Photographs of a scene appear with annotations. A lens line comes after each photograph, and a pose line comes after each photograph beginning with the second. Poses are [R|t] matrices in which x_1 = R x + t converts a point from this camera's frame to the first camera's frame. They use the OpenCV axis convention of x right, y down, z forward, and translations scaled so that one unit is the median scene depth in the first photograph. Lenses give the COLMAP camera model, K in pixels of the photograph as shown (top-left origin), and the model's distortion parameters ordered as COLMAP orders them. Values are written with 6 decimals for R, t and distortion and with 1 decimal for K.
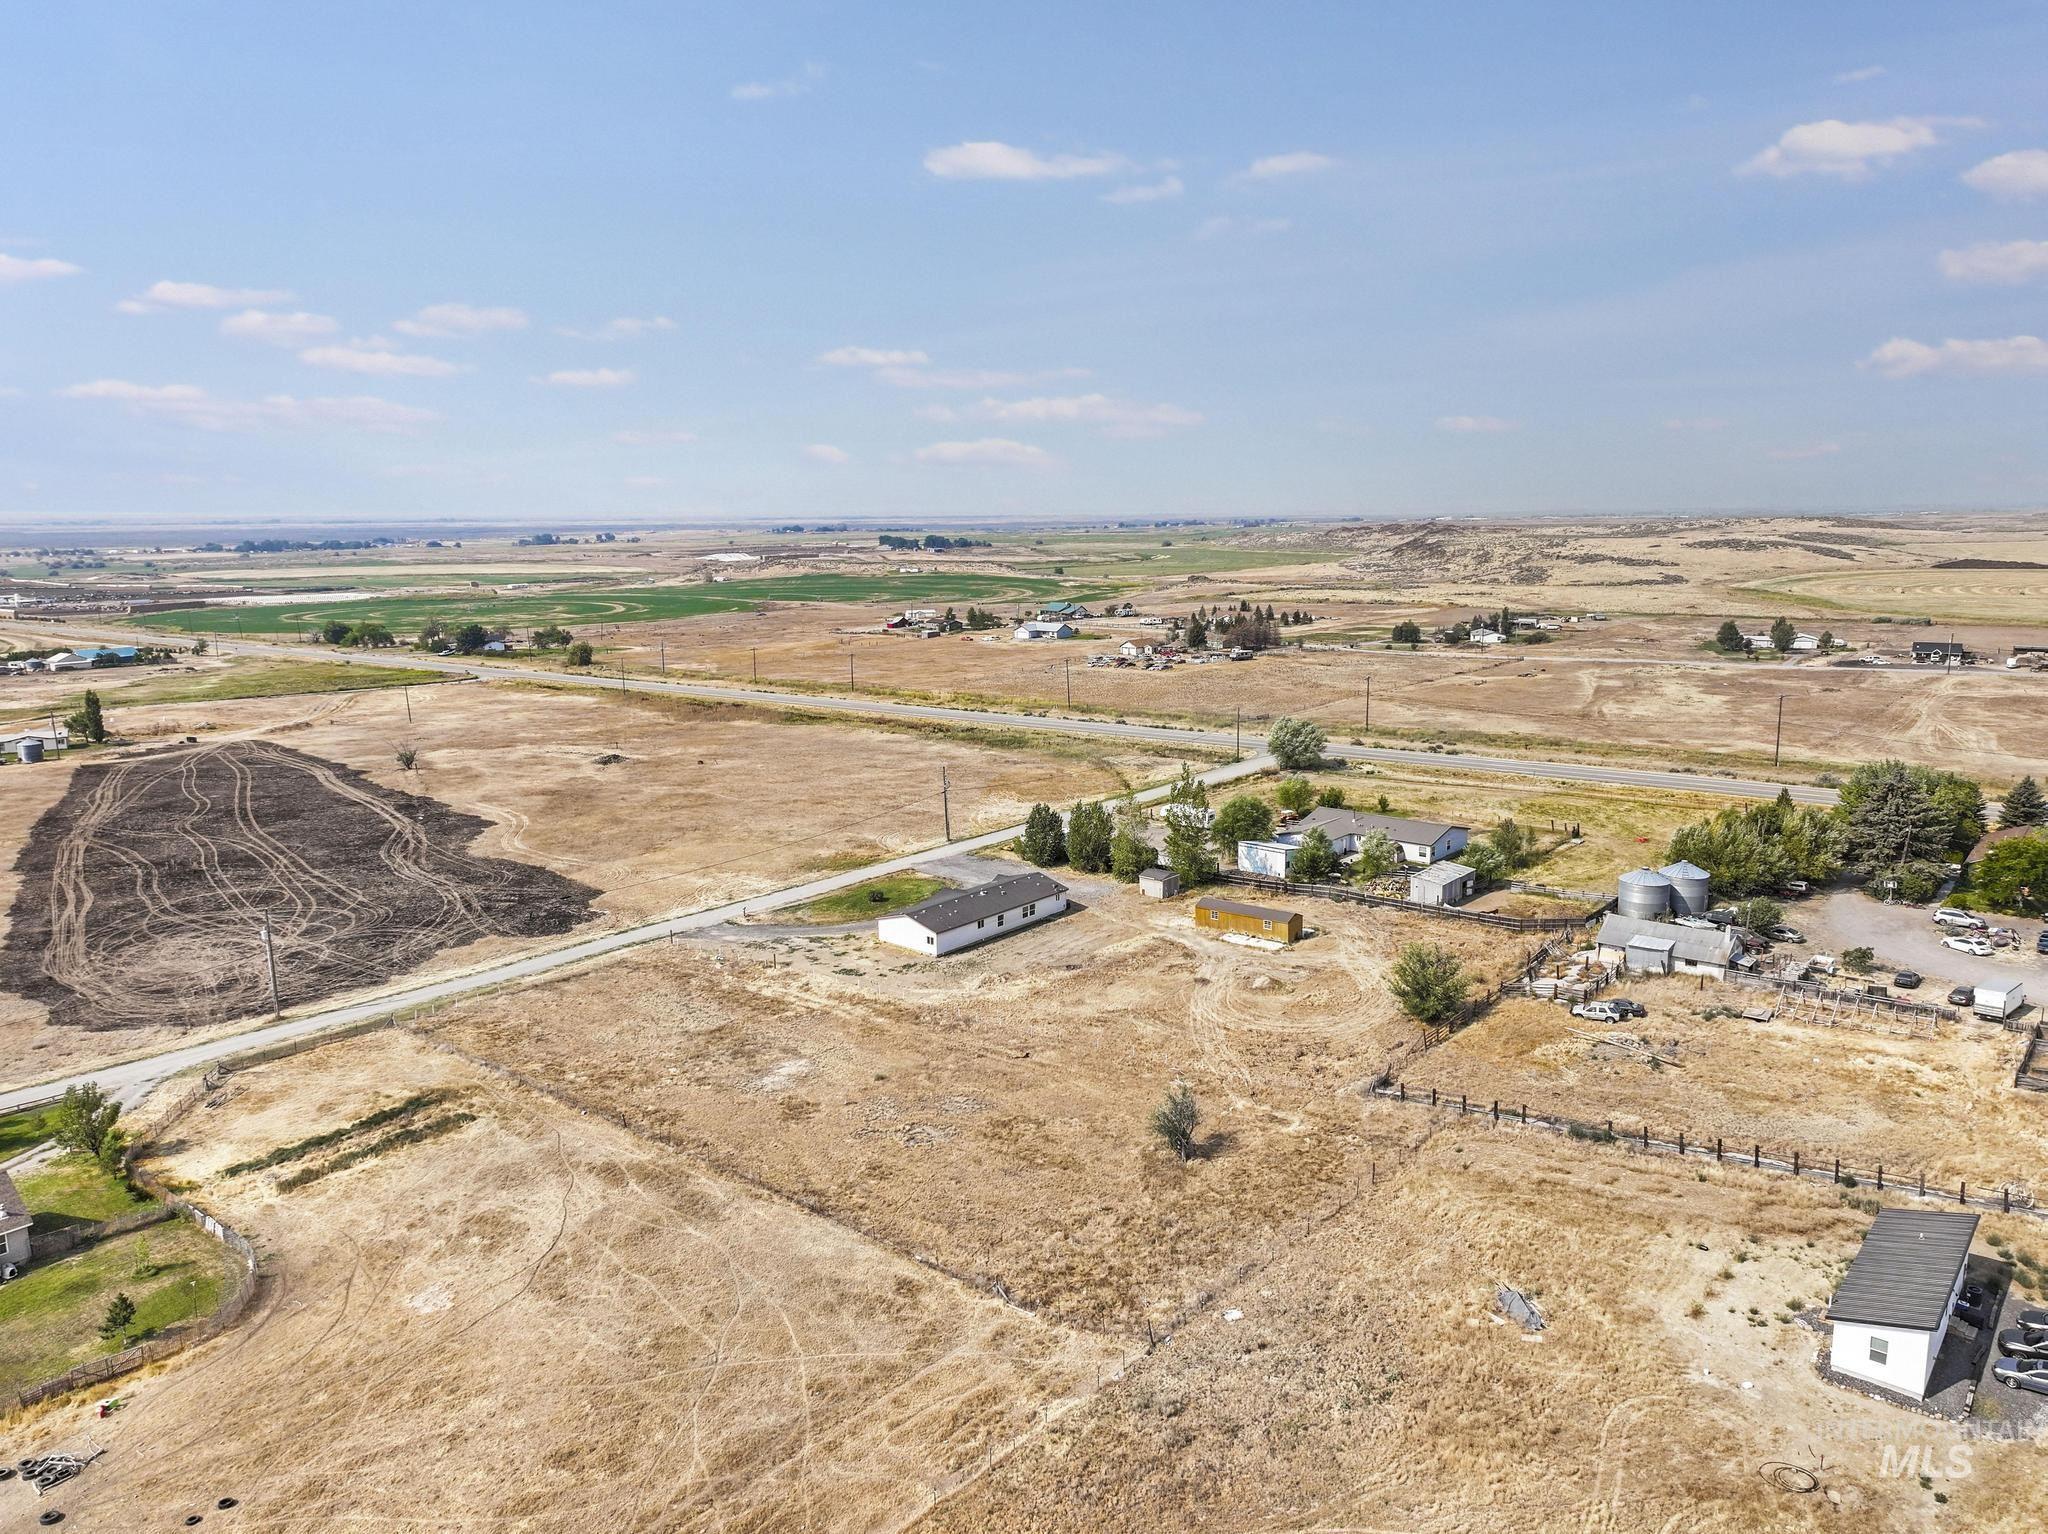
lens RADIAL K [[1436.0, 0, 1034.2], [0, 1436.0, 766.2], [0, 0, 1]] dist [0.001366, -0.002971]
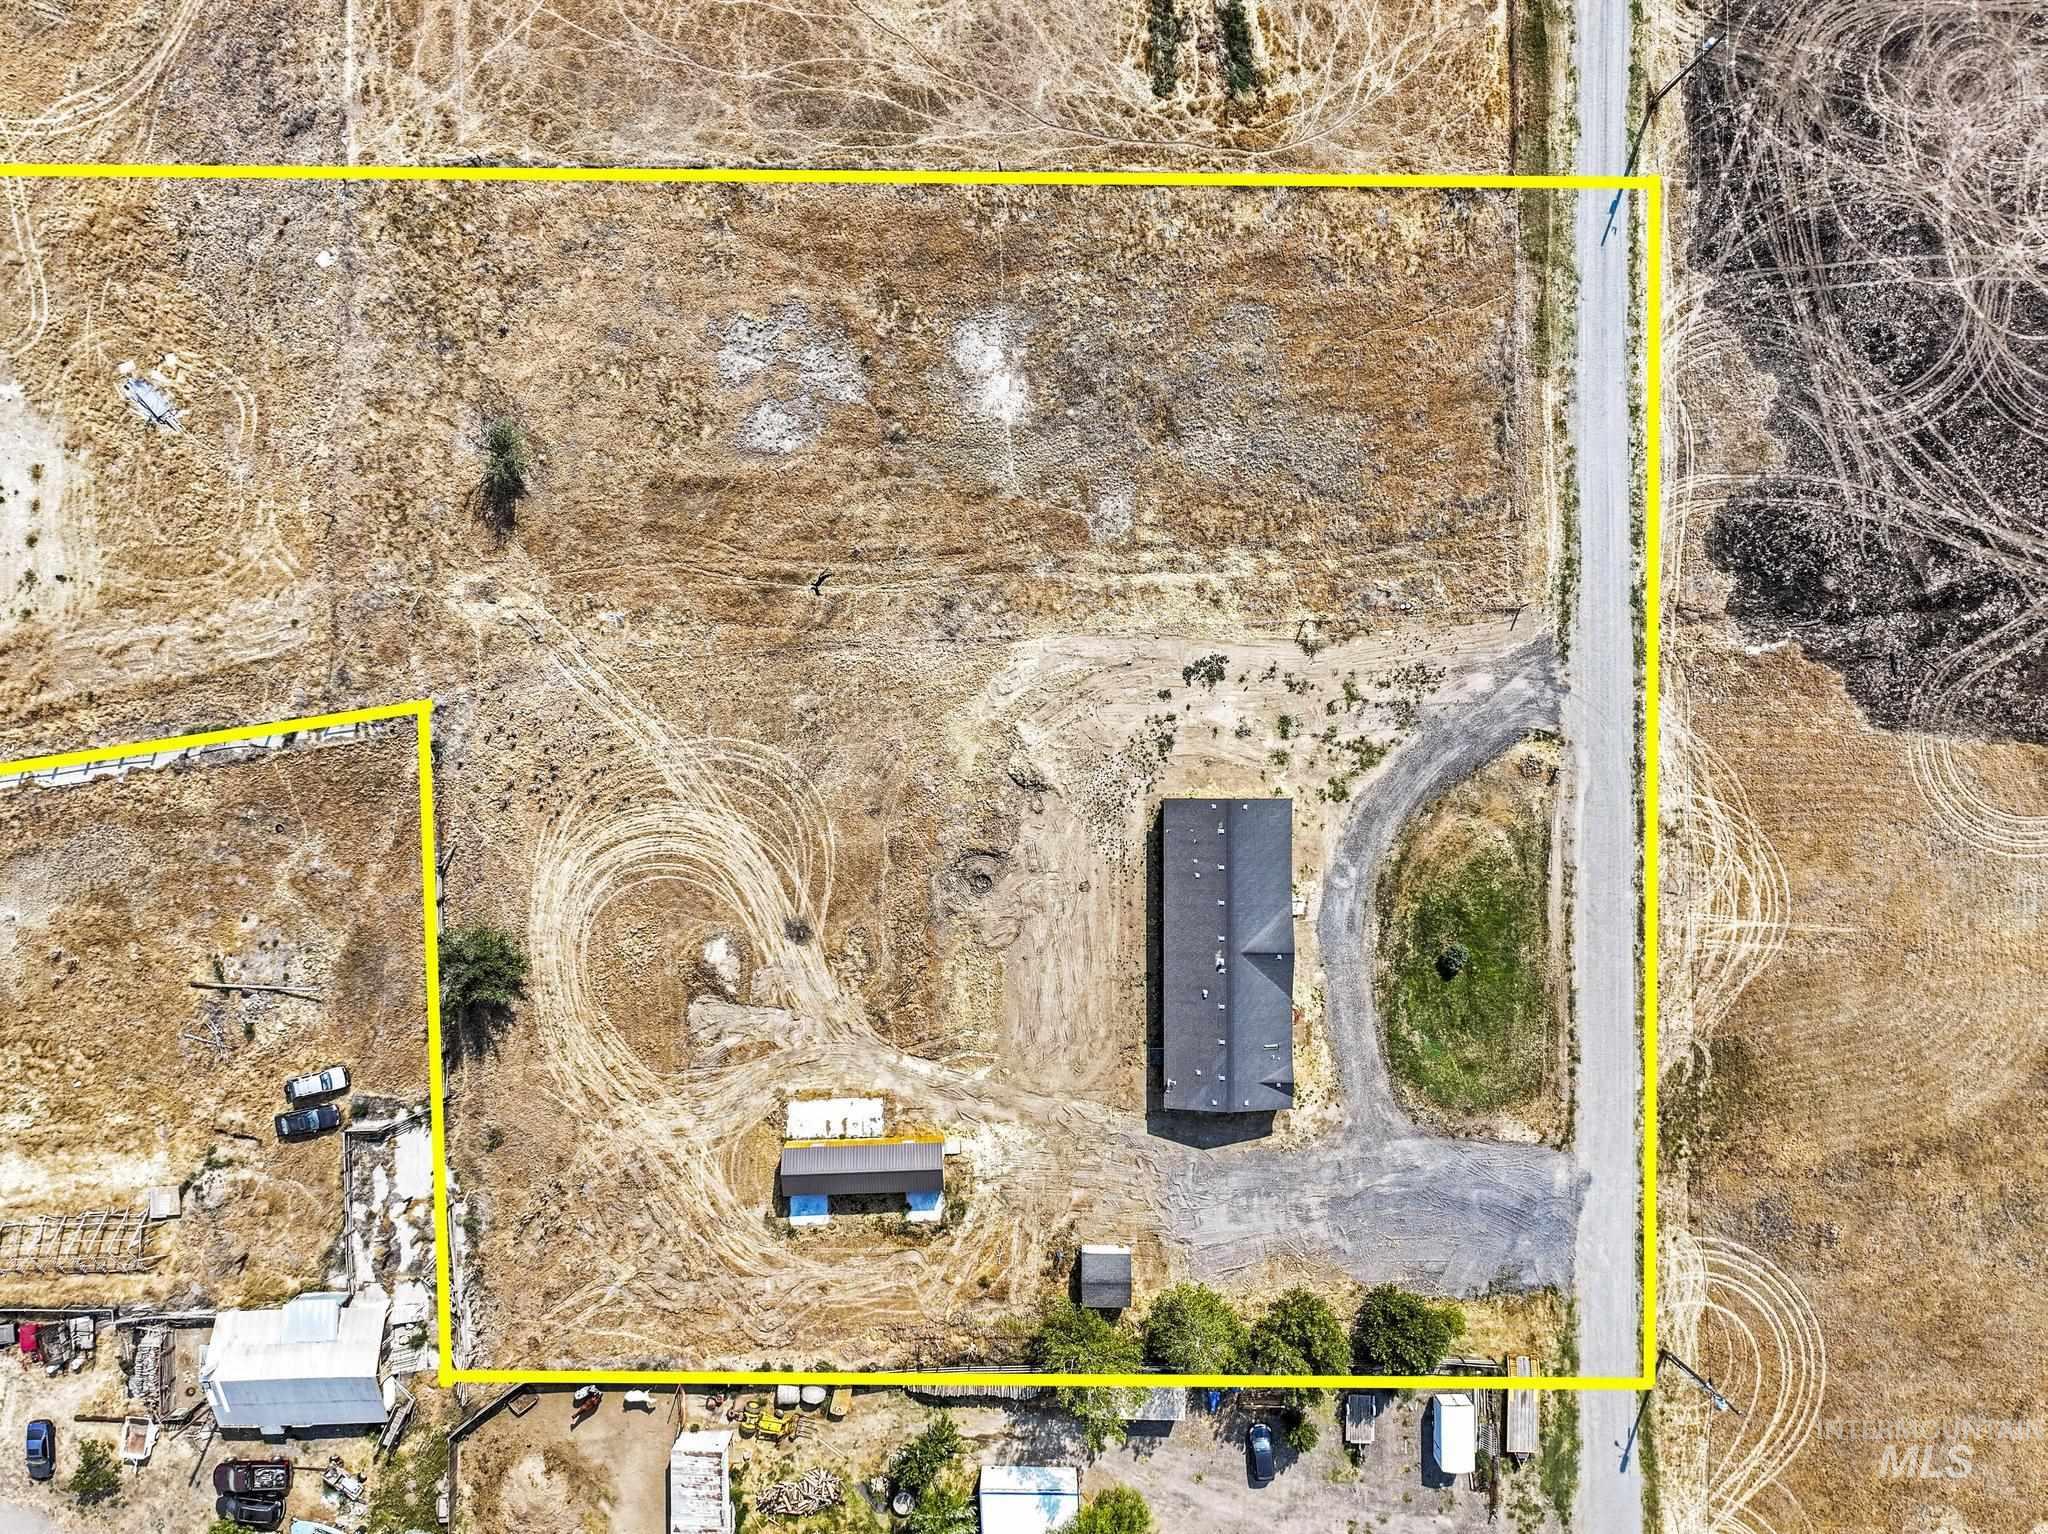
lens RADIAL K [[1443.6, 0, 1030.6], [0, 1443.6, 774.5], [0, 0, 1]] dist [0.003757, 0.008238]
pose [[-0.765156, 0.643823, 0.005324, -0.031265], [-0.103663, -0.131353, 0.985901, -0.578312], [0.635445, 0.753816, 0.167246, 0.869049]]
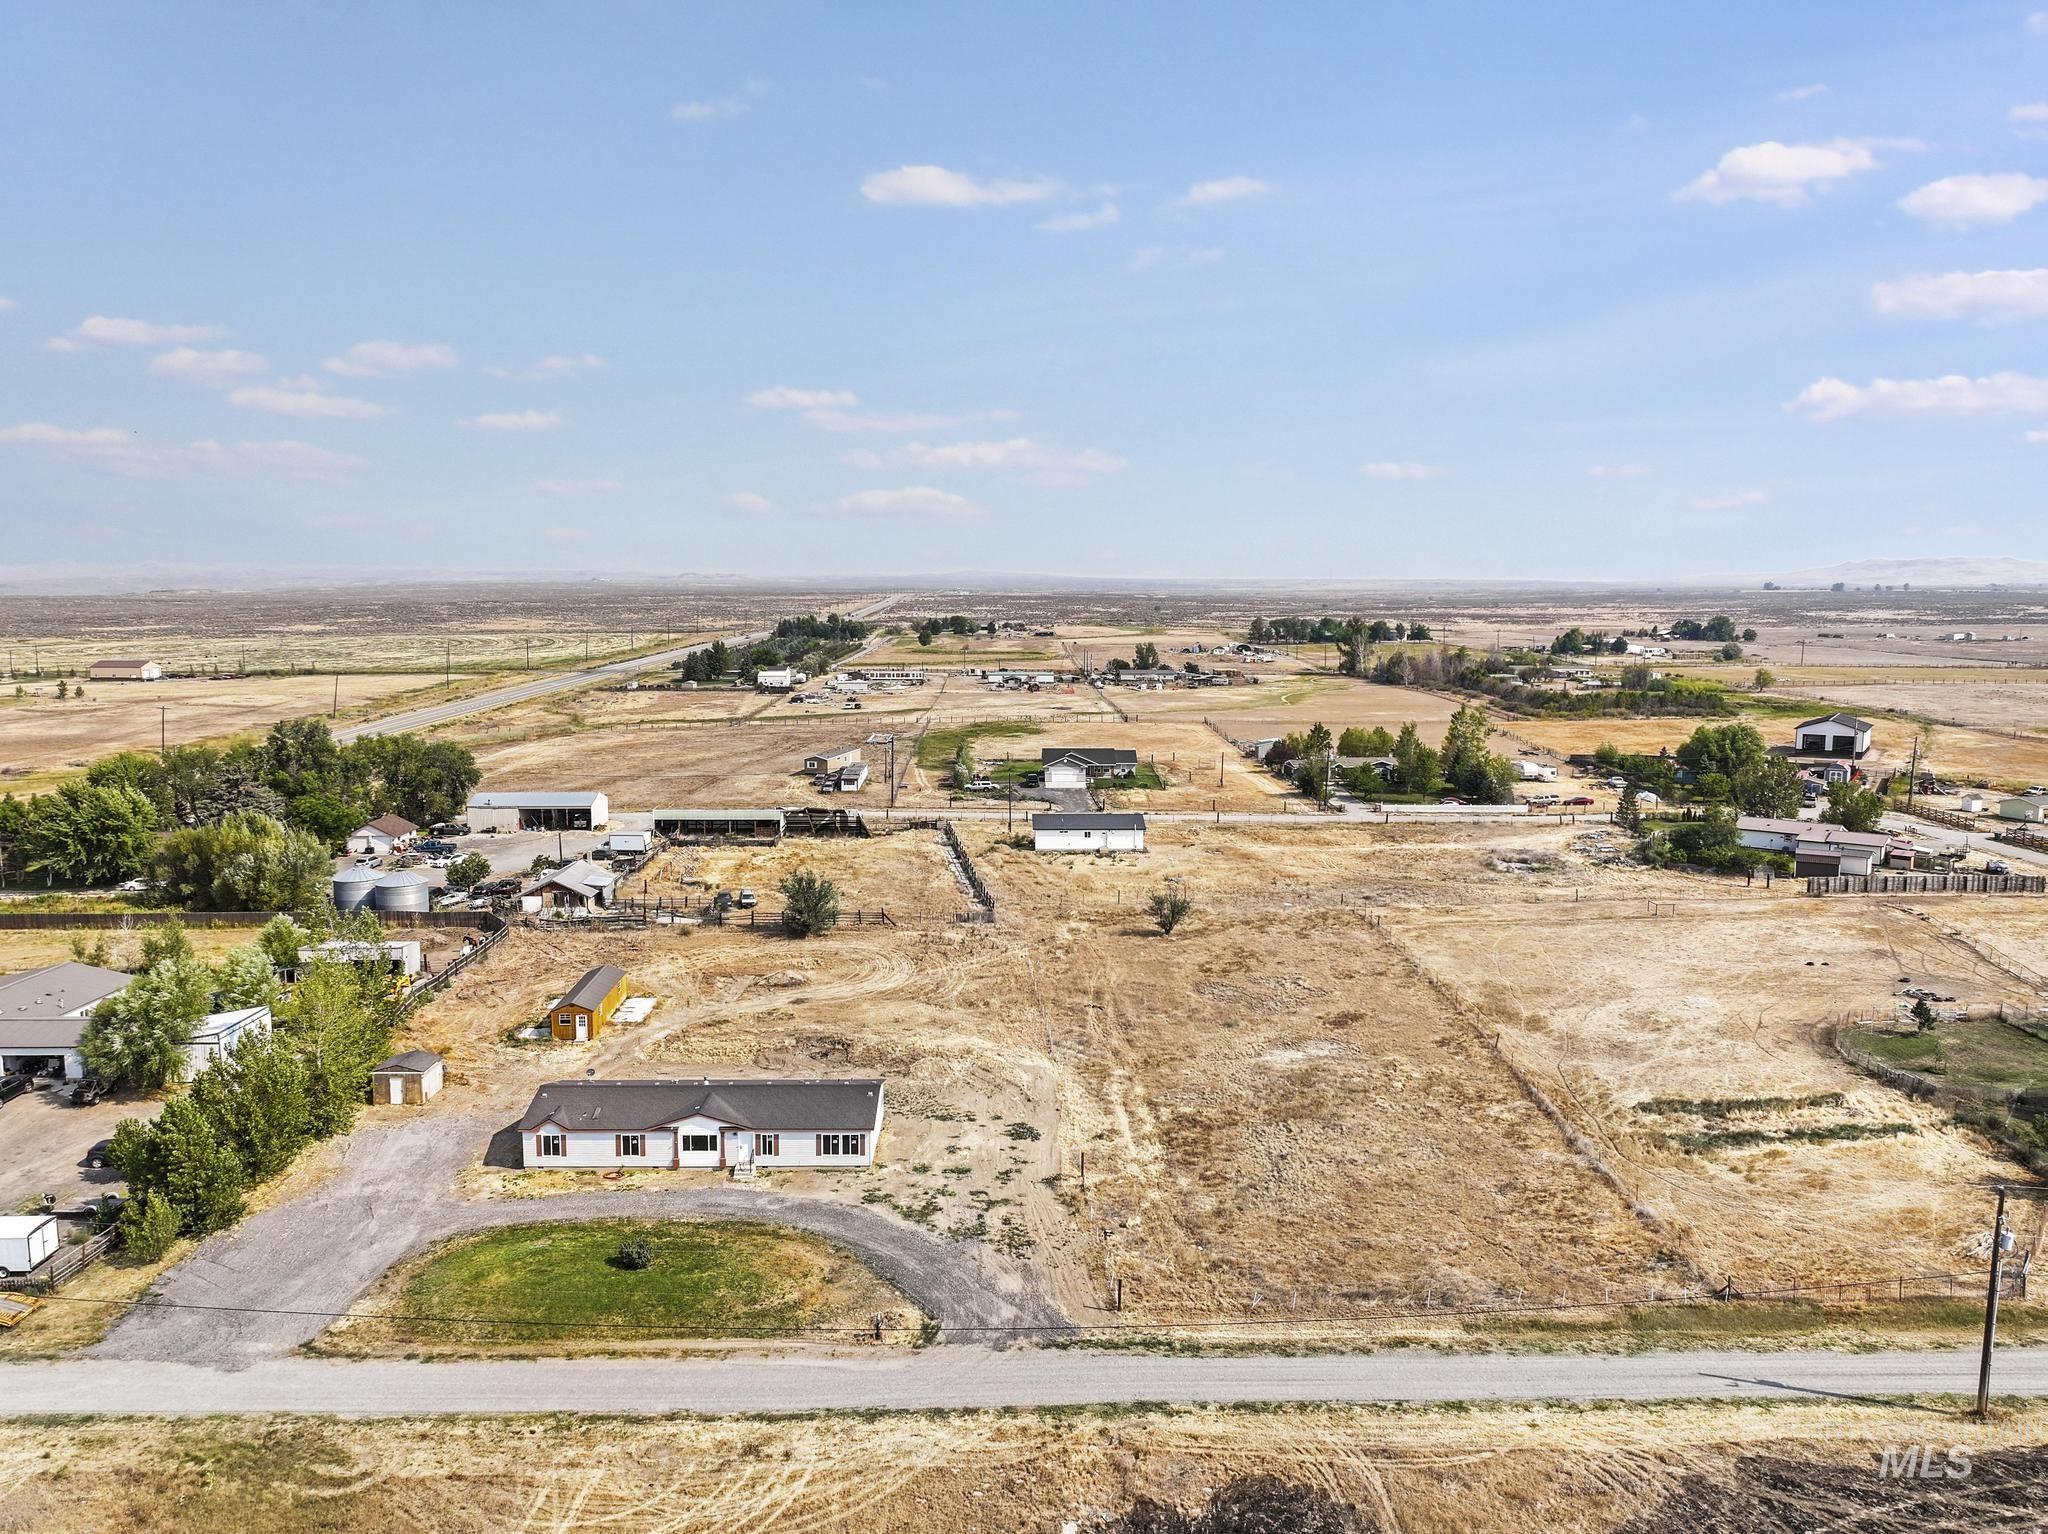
lens RADIAL K [[1443.6, 0, 1030.6], [0, 1443.6, 774.5], [0, 0, 1]] dist [0.003757, 0.008238]
pose [[-0.653337, -0.085848, 0.752184, -0.620081], [0.144457, 0.961159, 0.235172, -0.170185], [-0.743158, 0.262305, -0.615559, 1.373843]]
